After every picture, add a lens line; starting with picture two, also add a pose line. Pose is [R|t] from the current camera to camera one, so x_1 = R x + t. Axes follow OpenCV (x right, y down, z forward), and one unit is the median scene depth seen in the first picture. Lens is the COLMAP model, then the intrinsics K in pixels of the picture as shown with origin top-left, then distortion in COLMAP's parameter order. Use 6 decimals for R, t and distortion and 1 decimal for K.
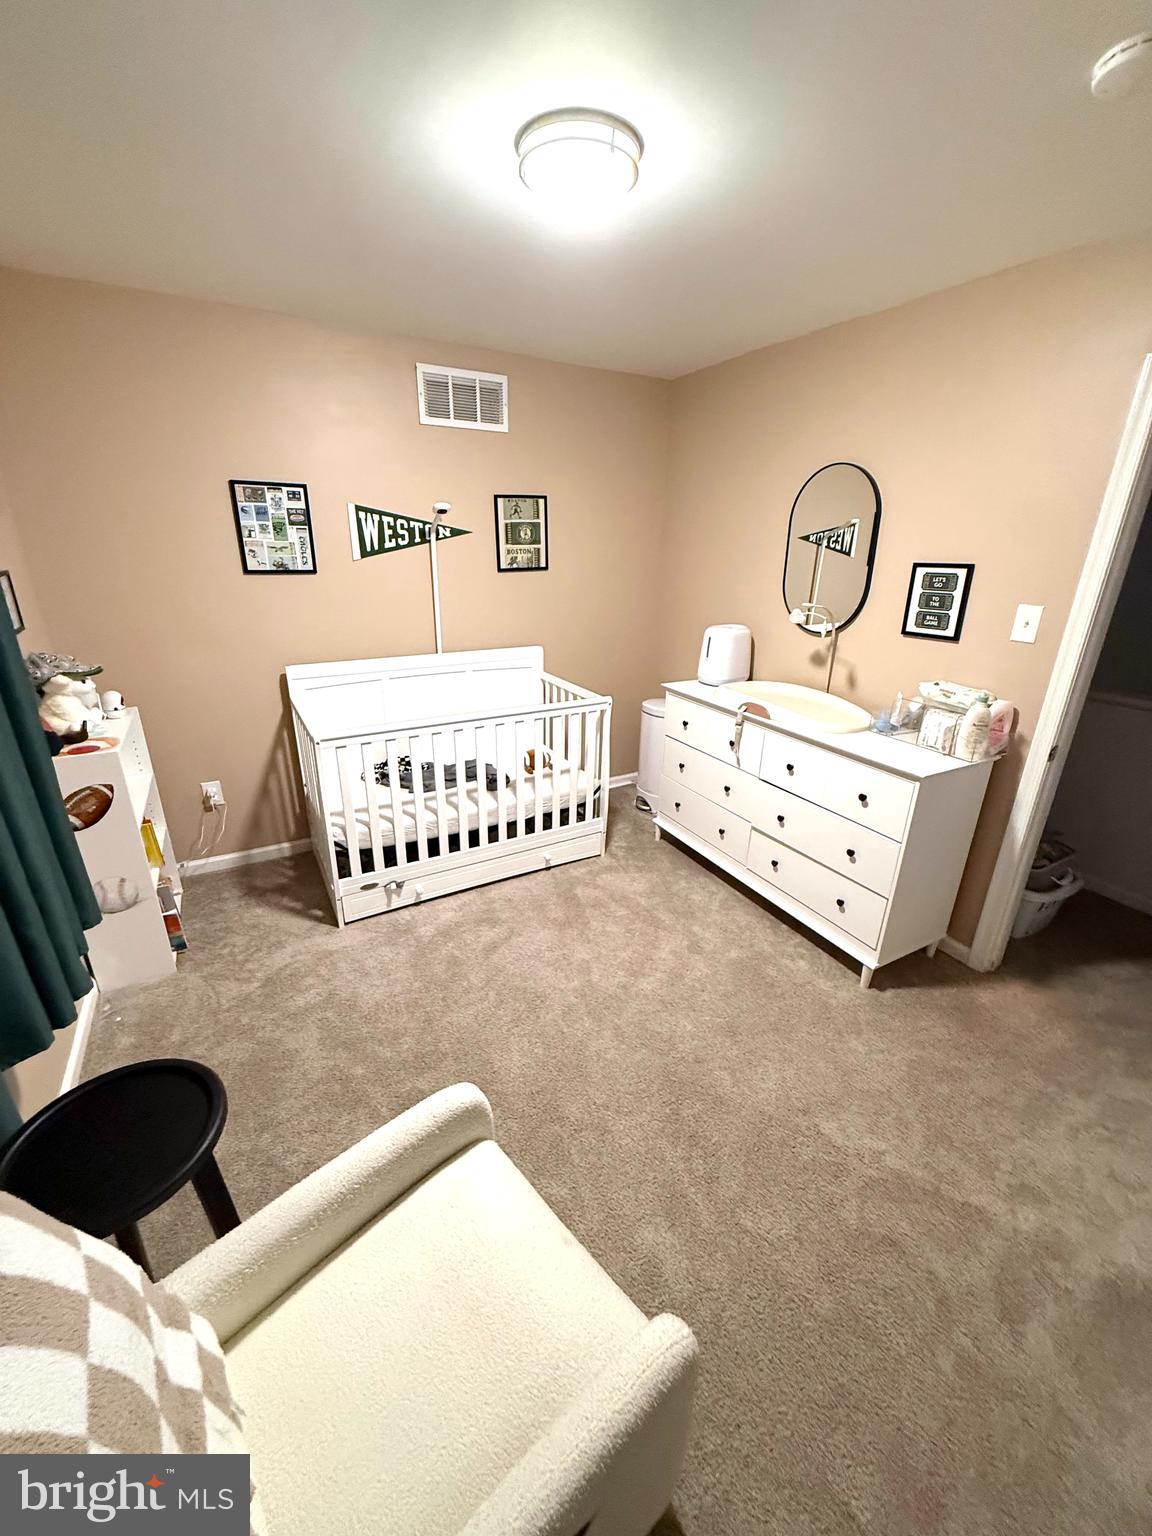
lens RADIAL K [[611.6, 0, 576.0], [0, 611.6, 768.0], [0, 0, 1]] dist [-0.000449, -0.000032]
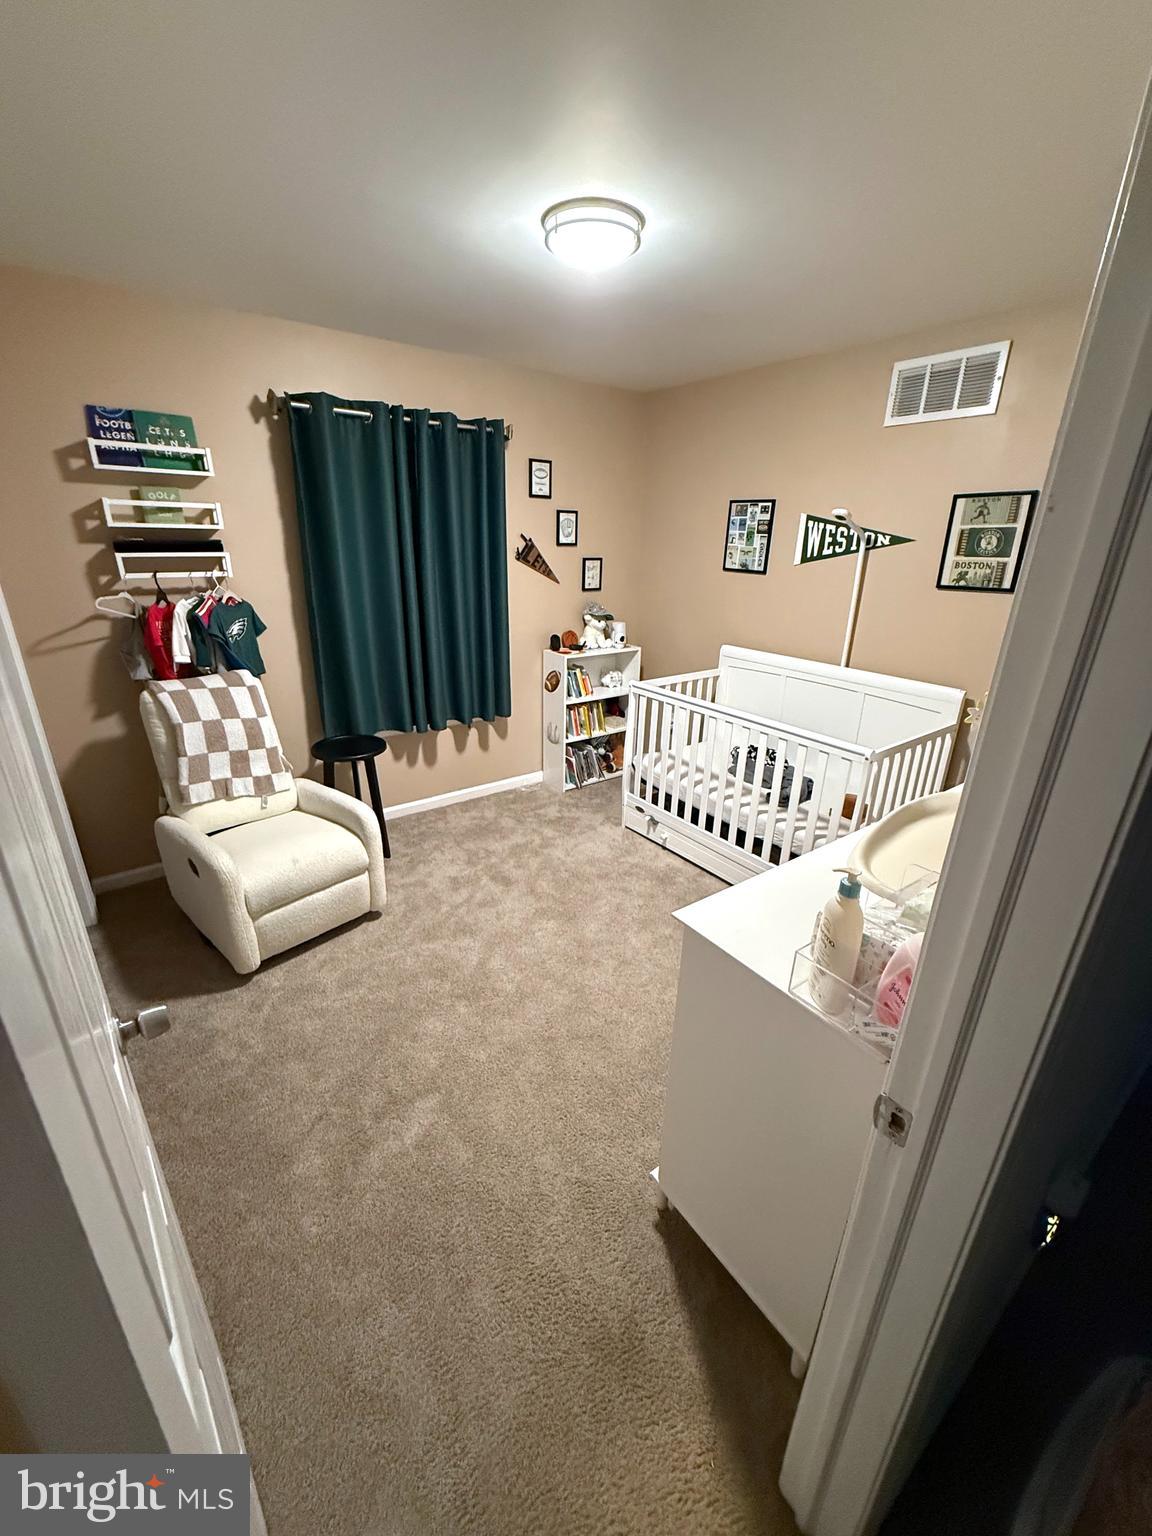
lens RADIAL K [[611.6, 0, 576.0], [0, 611.6, 768.0], [0, 0, 1]] dist [-0.000449, -0.000032]
pose [[0.122913, 0.342590, -0.931410, 0.775842], [-0.373692, 0.885425, 0.276362, -0.180439], [0.919373, 0.314092, 0.236853, 0.512782]]
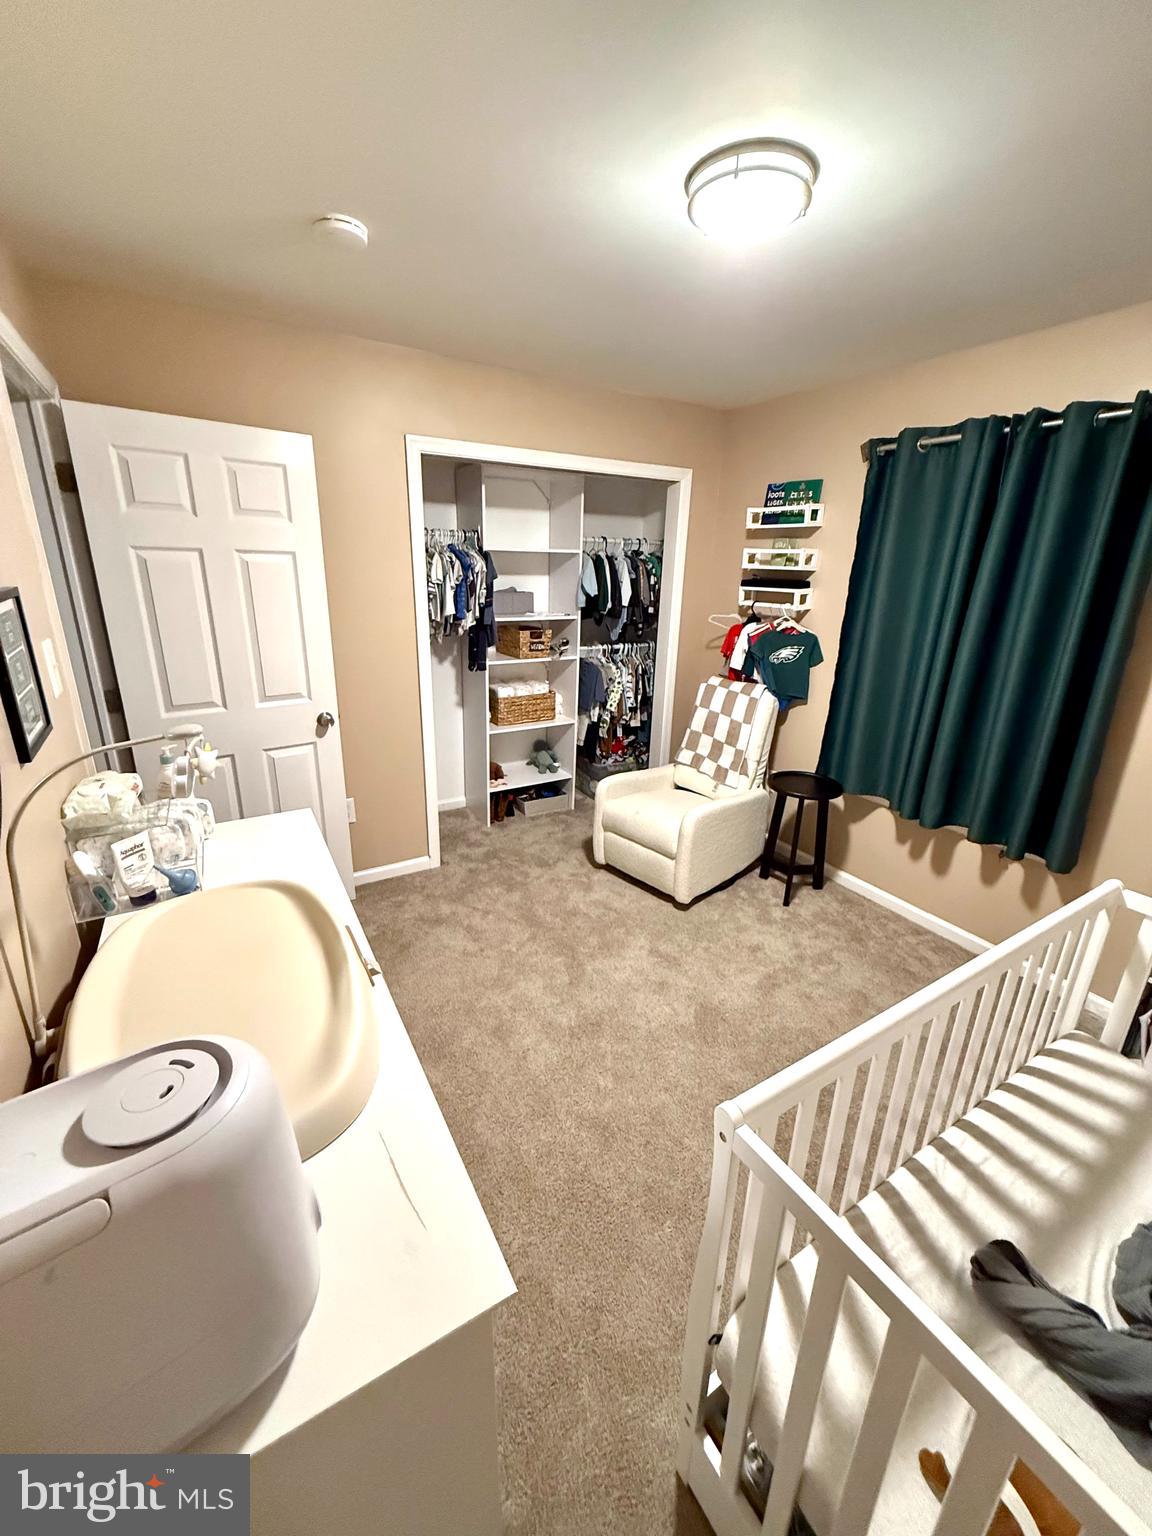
lens RADIAL K [[611.6, 0, 576.0], [0, 611.6, 768.0], [0, 0, 1]] dist [-0.000449, -0.000032]
pose [[-0.998663, -0.029442, -0.042480, 0.156967], [-0.049780, 0.768996, 0.637312, -0.449788], [0.013904, 0.638575, -0.769434, 1.188187]]
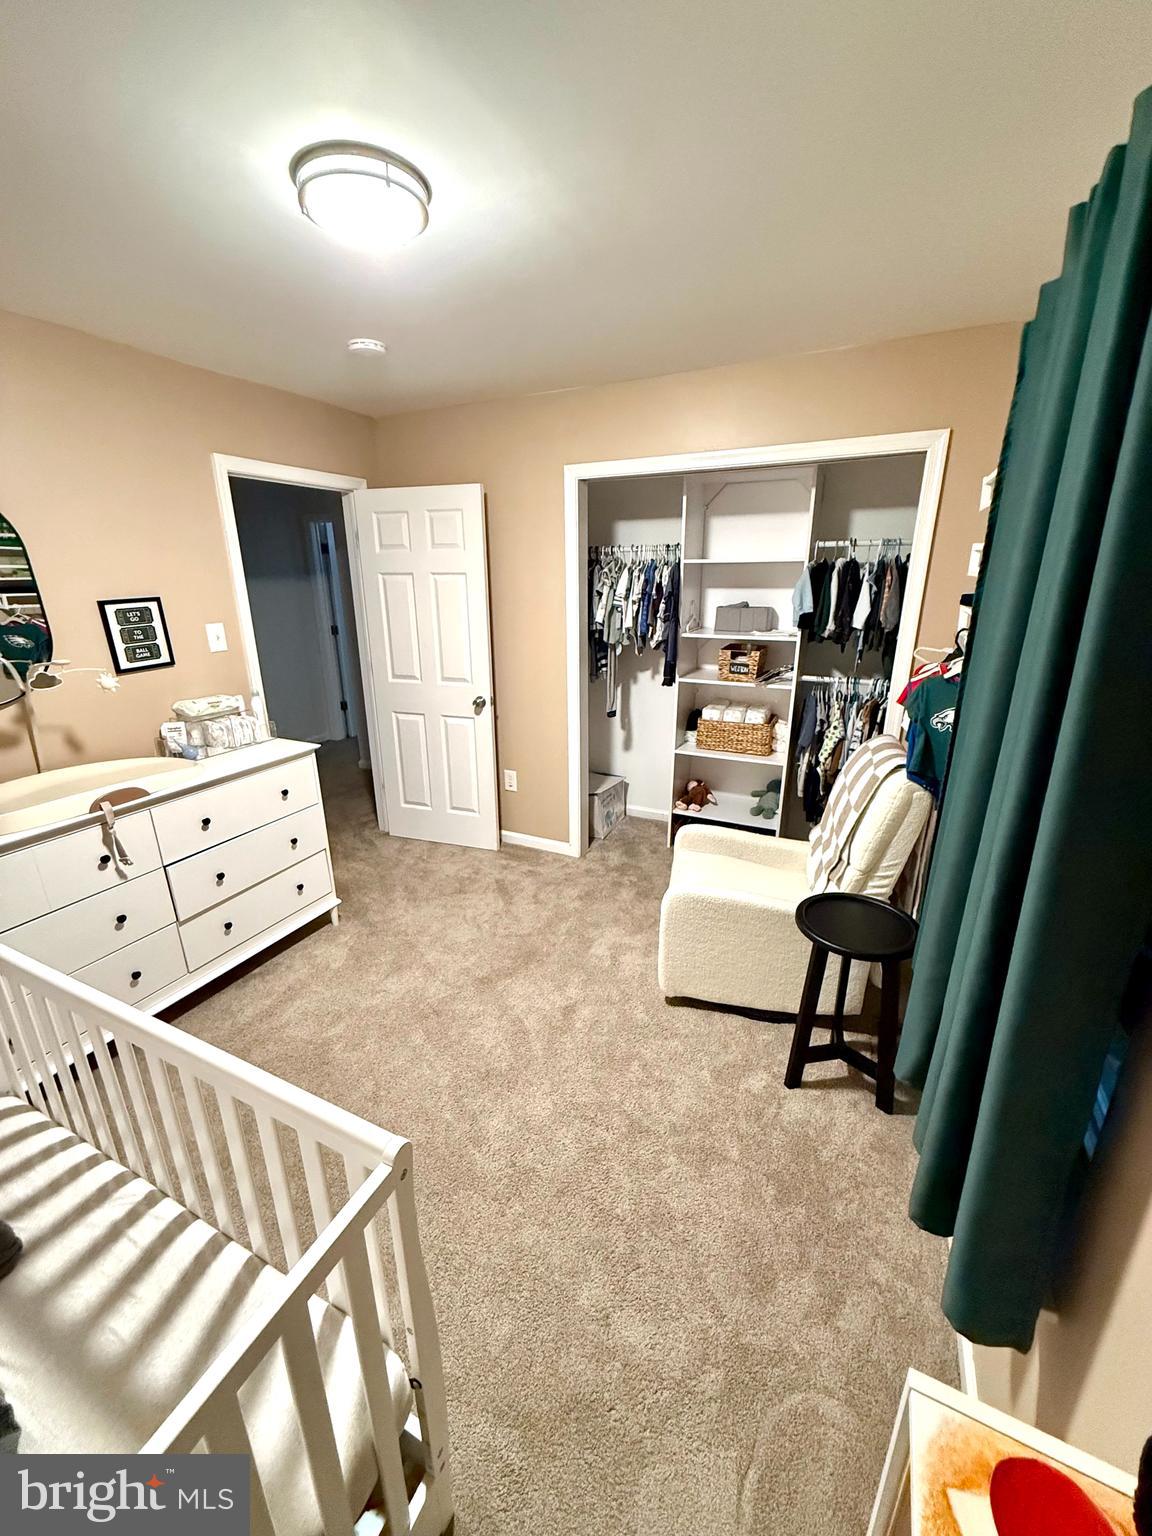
lens RADIAL K [[611.6, 0, 576.0], [0, 611.6, 768.0], [0, 0, 1]] dist [-0.000449, -0.000032]
pose [[-0.565561, -0.266024, 0.780623, -0.589566], [0.294996, 0.818664, 0.492713, -0.317849], [-0.770141, 0.508940, -0.384528, 0.788912]]
